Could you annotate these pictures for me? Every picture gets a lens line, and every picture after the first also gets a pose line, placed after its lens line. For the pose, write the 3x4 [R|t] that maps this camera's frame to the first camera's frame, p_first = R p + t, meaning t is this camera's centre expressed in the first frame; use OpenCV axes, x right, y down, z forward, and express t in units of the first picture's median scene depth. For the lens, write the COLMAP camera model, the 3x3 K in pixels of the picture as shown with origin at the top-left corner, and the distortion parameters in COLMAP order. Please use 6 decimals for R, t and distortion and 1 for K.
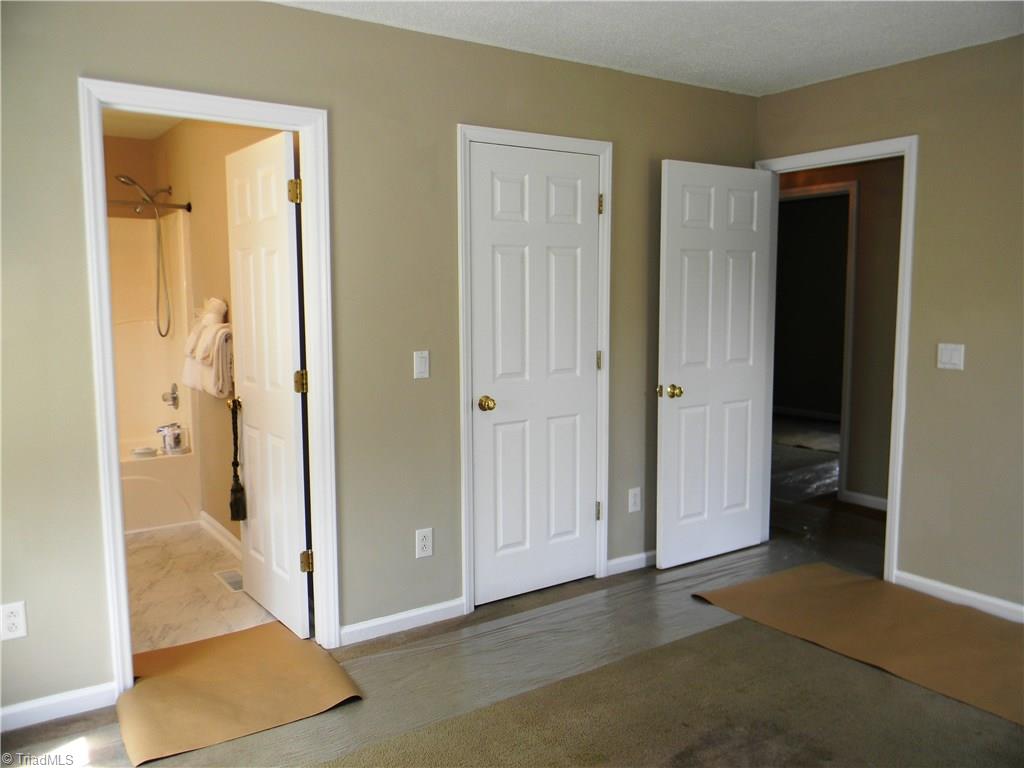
lens RADIAL K [[828.7, 0, 511.8], [0, 828.7, 379.1], [0, 0, 1]] dist [0.010758, -0.028211]
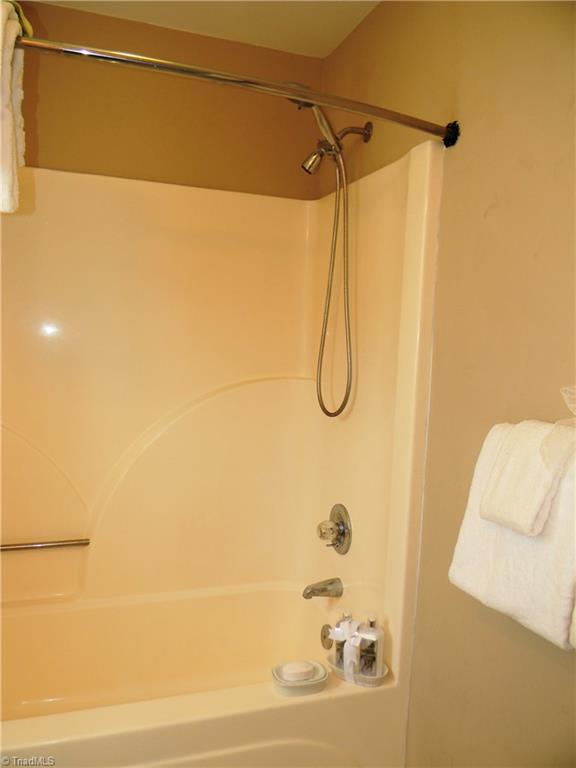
lens RADIAL K [[621.6, 0, 288.7], [0, 621.6, 388.4], [0, 0, 1]] dist [0.010758, -0.028211]
pose [[0.962869, 0.059882, -0.263244, -0.361588], [-0.066837, 0.997610, -0.017536, -0.063528], [0.261564, 0.034479, 0.964570, 0.648942]]
